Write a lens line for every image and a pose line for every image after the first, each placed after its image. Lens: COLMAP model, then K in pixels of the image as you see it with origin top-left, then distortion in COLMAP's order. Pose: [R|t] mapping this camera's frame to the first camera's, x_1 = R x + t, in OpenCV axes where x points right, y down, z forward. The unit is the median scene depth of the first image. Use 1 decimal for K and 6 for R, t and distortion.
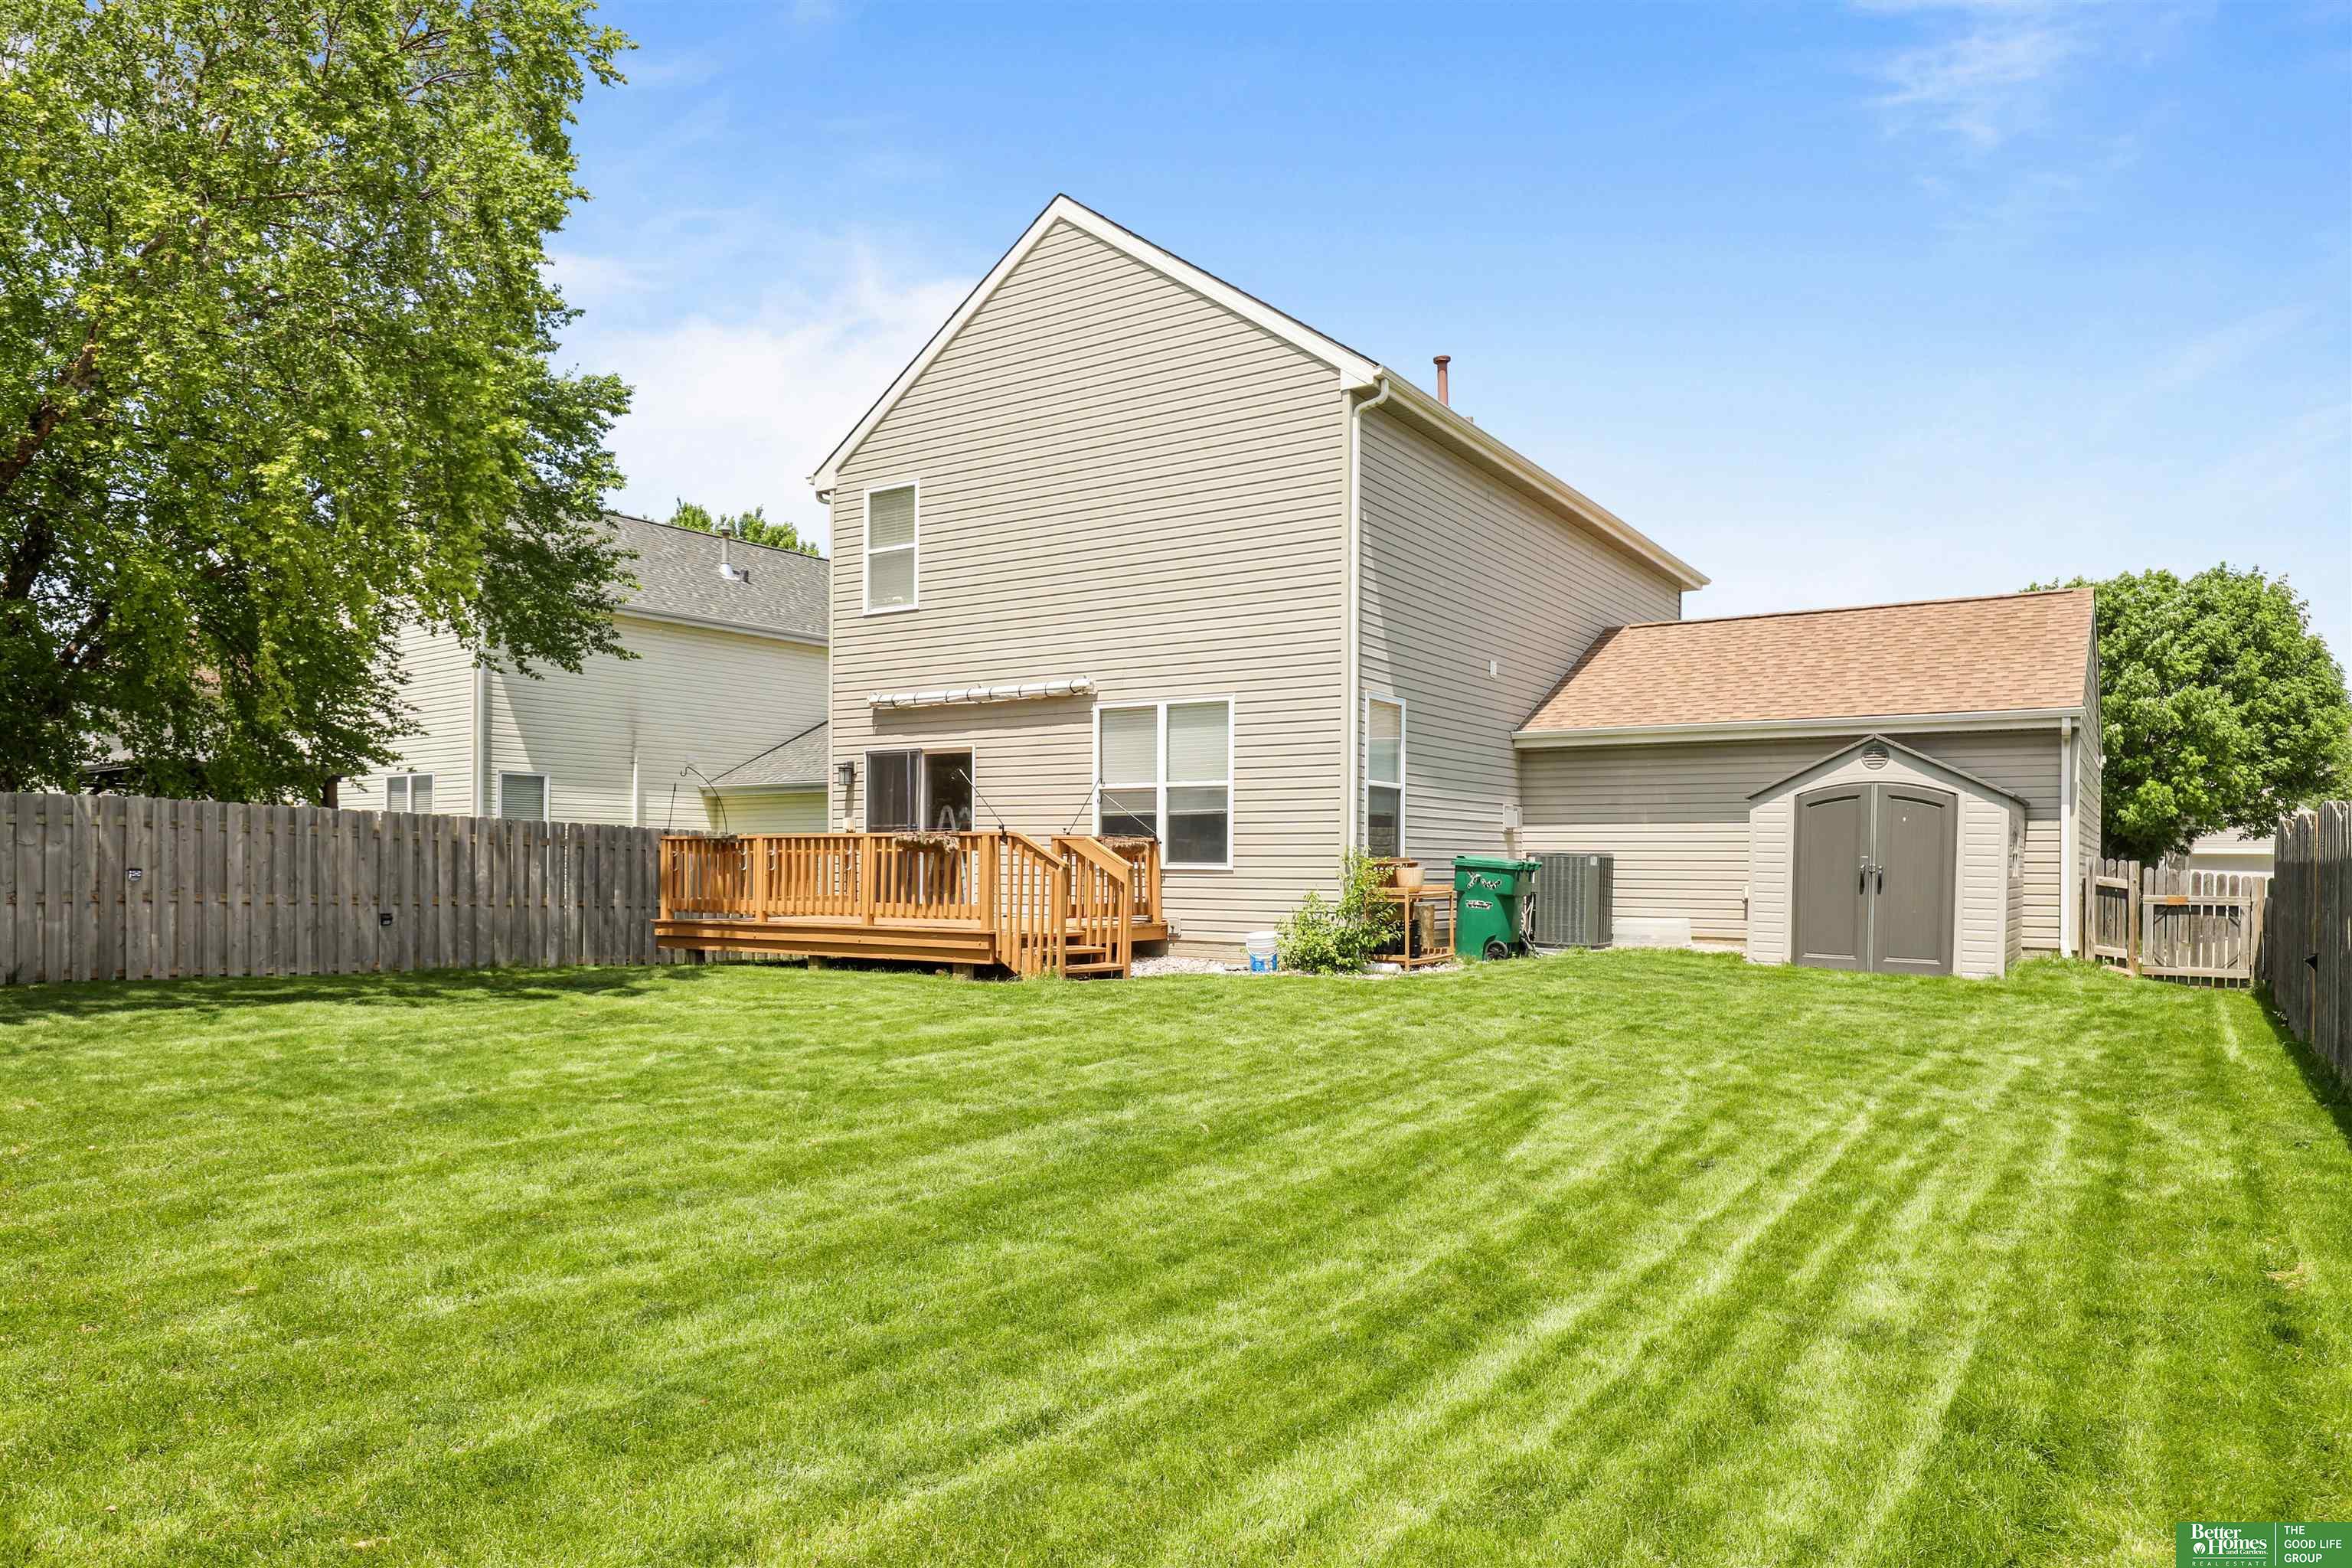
lens RADIAL K [[1494.4, 0, 1159.0], [0, 1494.4, 871.3], [0, 0, 1]] dist [-0.016747, -0.007950]
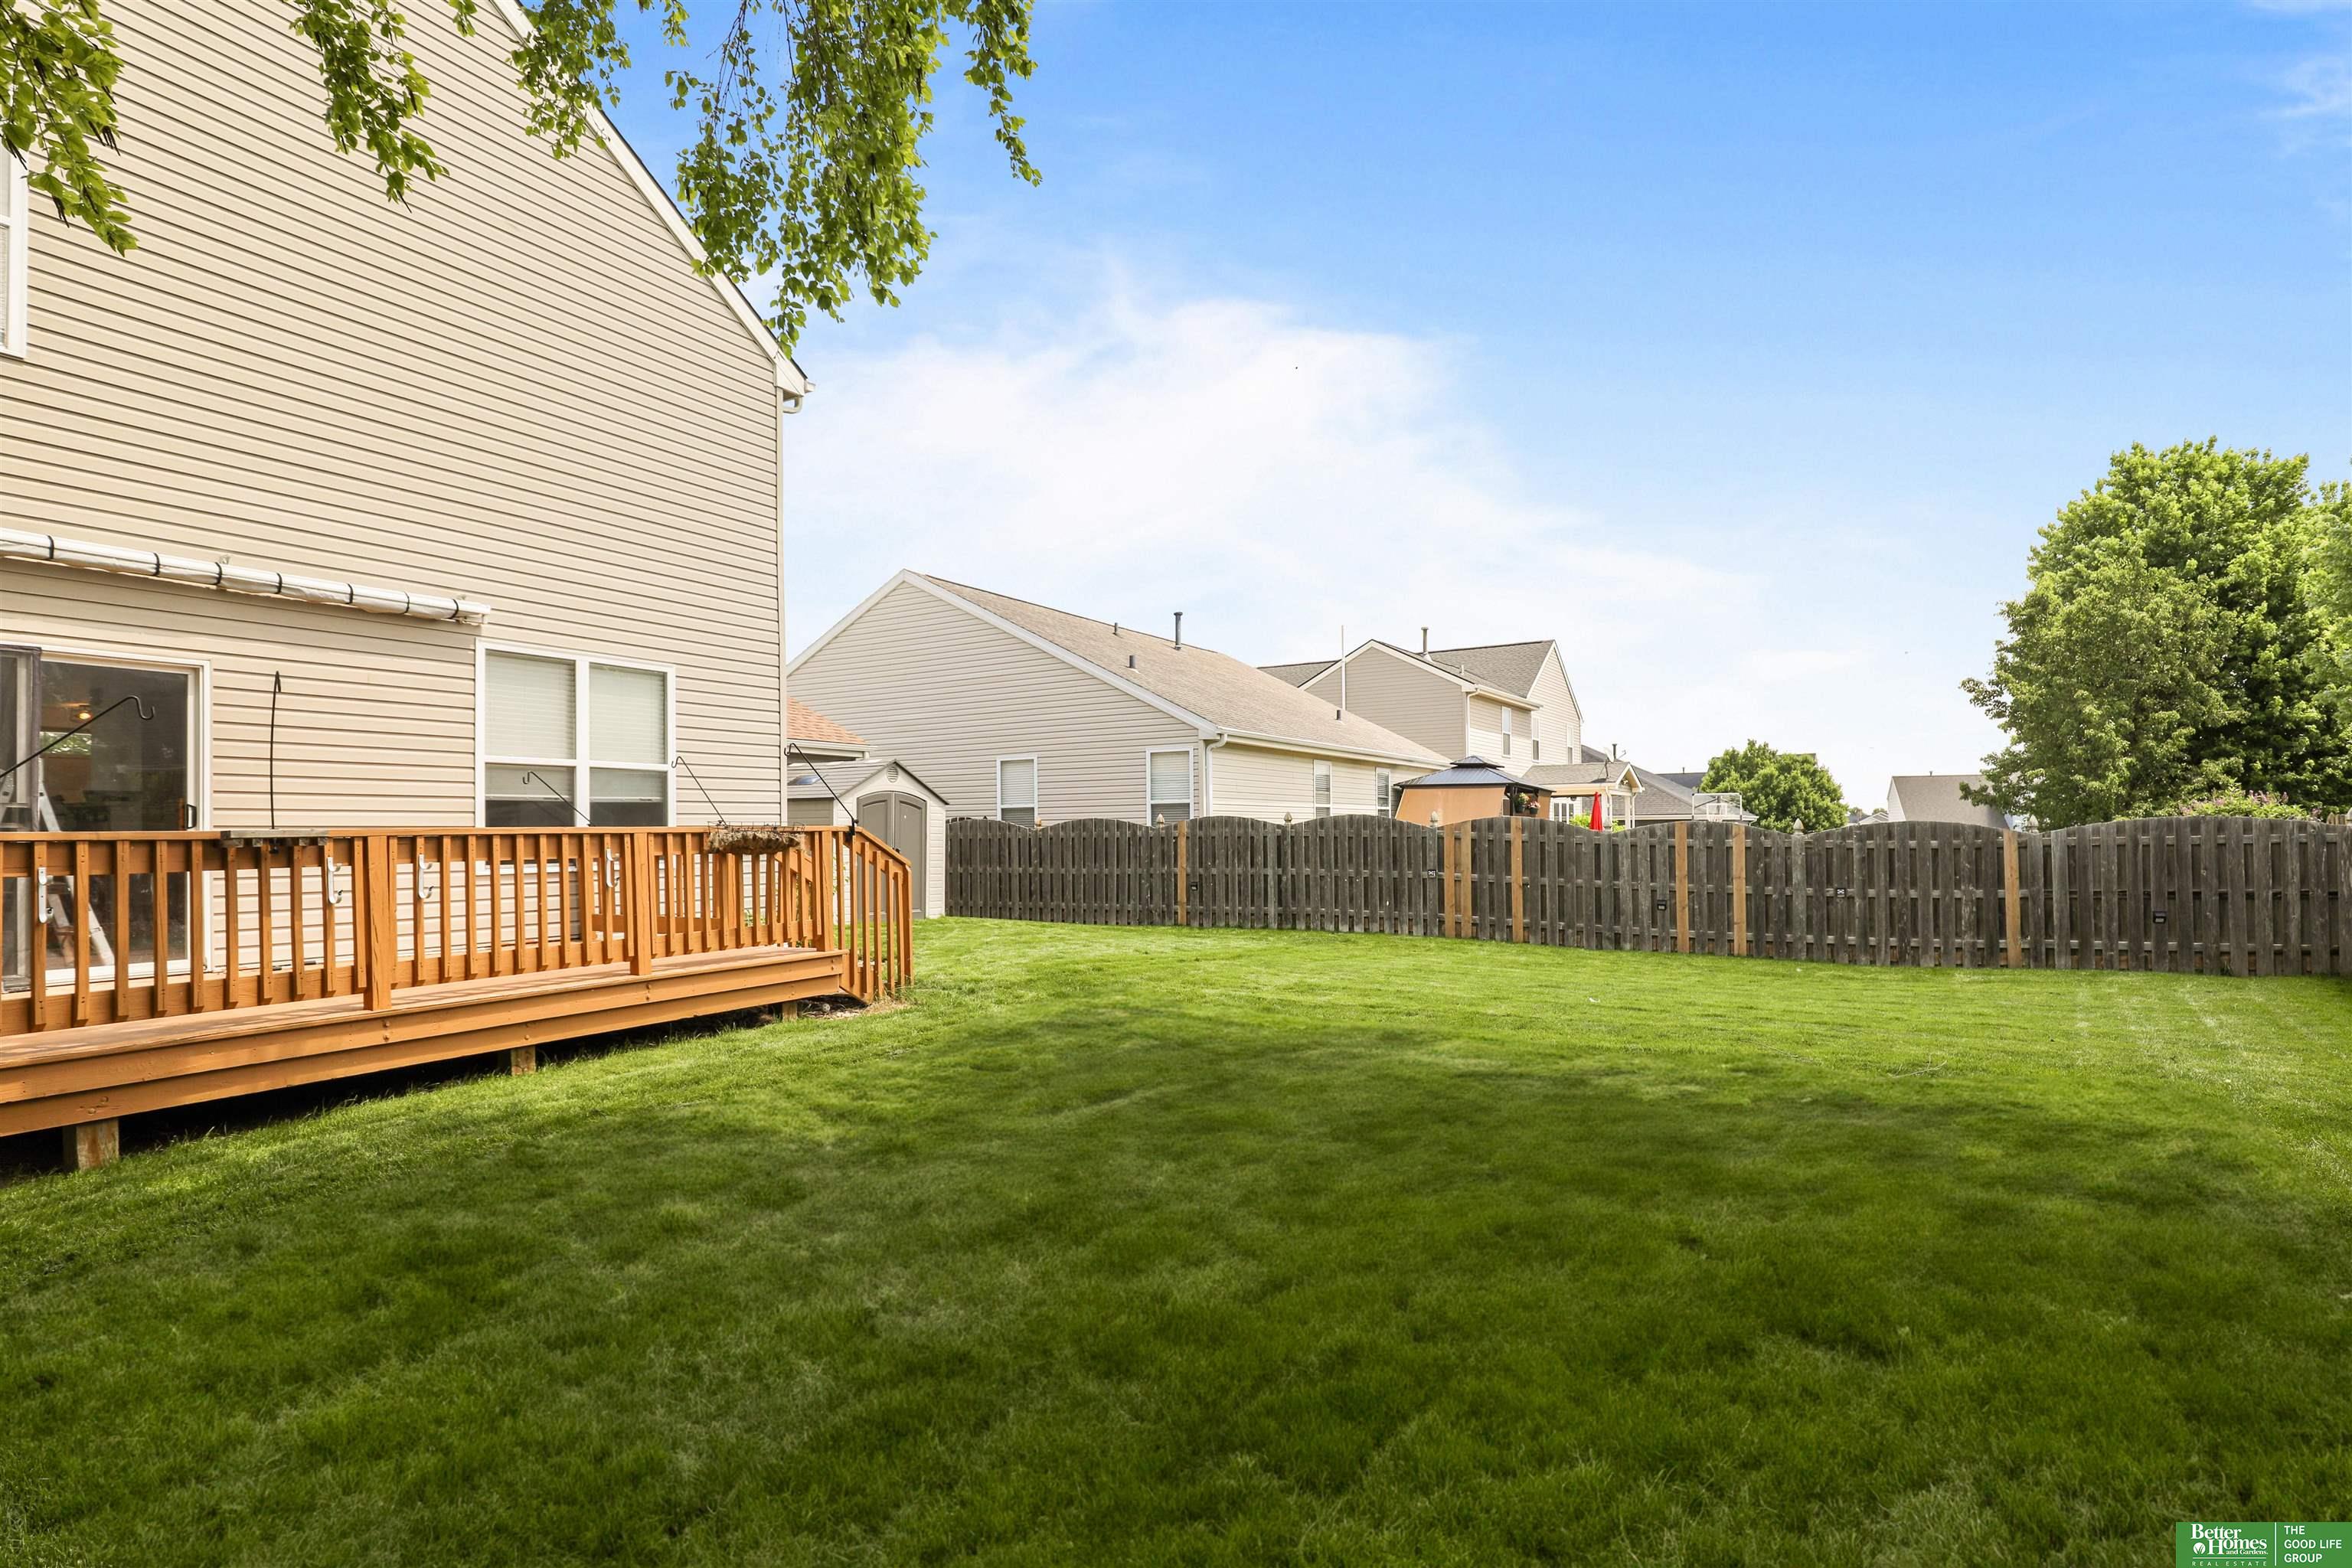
lens RADIAL K [[1215.9, 0, 1171.1], [0, 1215.9, 787.8], [0, 0, 1]] dist [-0.002307, 0.000331]
pose [[-0.084135, 0.030301, 0.995994, -0.658829], [0.014140, 0.999473, -0.029212, -0.021599], [-0.996354, 0.011626, -0.084519, 0.749065]]
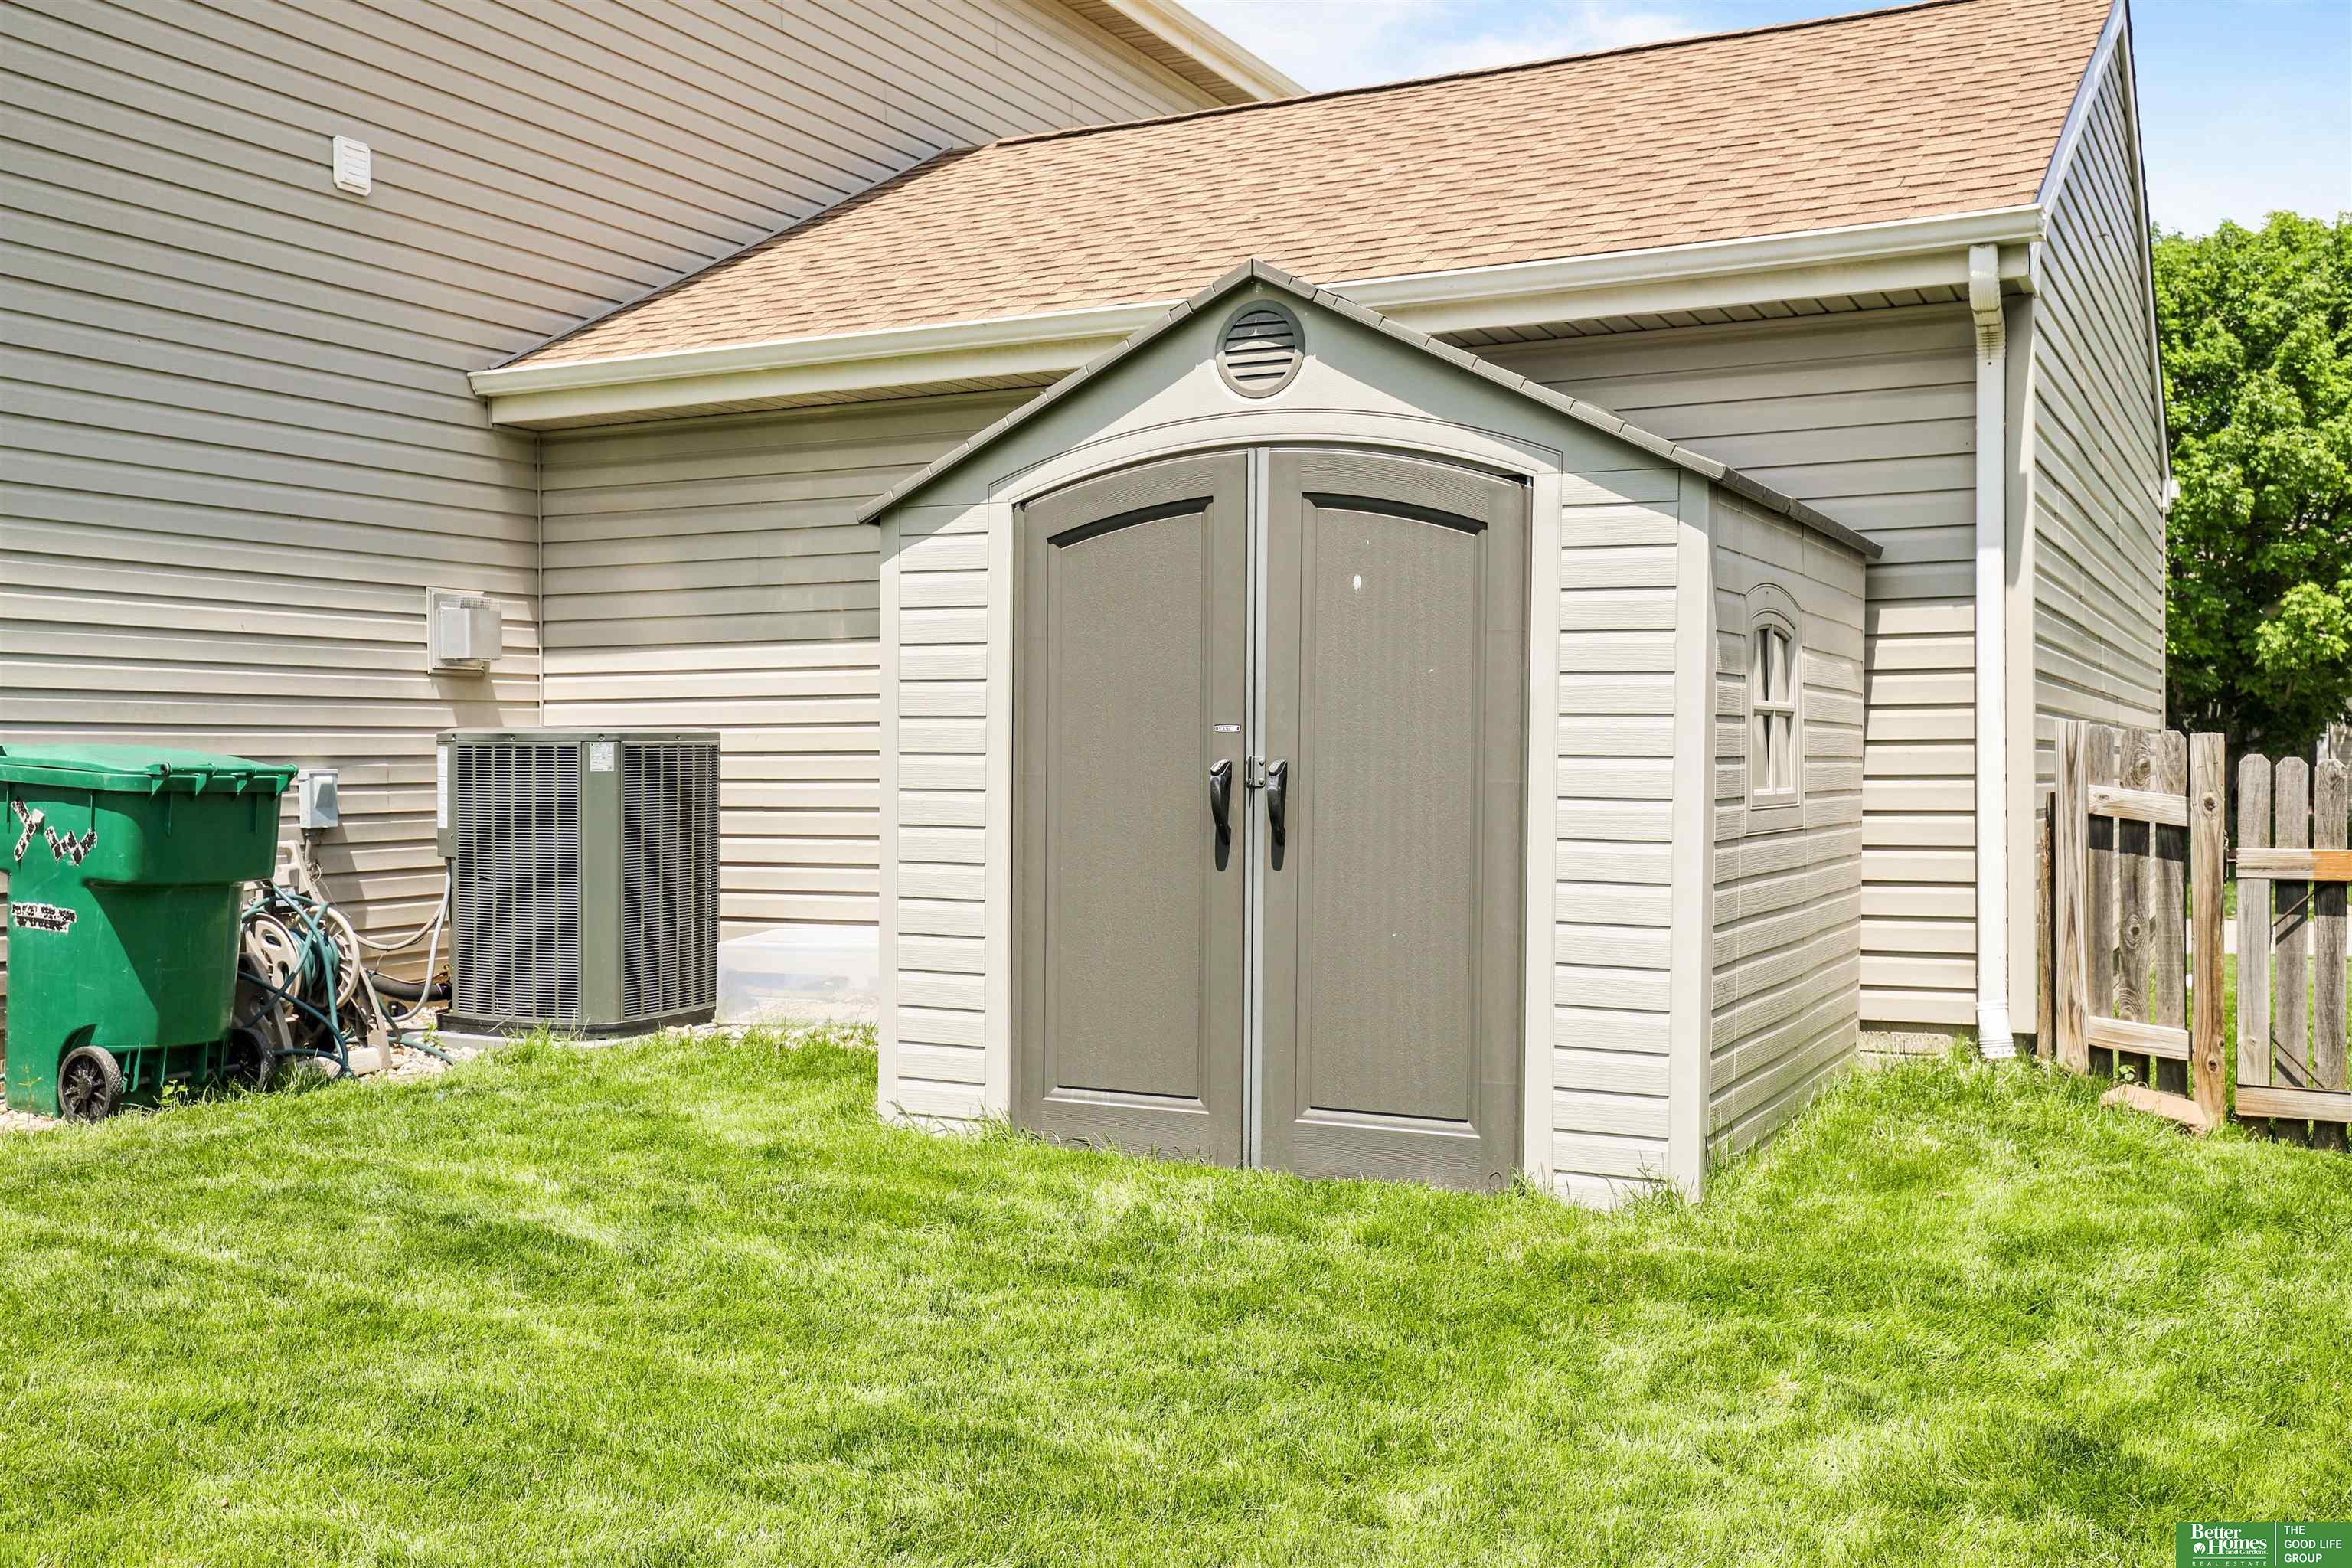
lens RADIAL K [[2281.2, 0, 1176.9], [0, 2281.2, 784.3], [0, 0, 1]] dist [0.022578, 0.000000]
pose [[0.990792, -0.014968, 0.134563, 0.371928], [0.014542, 0.999886, 0.004150, -0.001256], [-0.134609, -0.002155, 0.990896, 0.543487]]
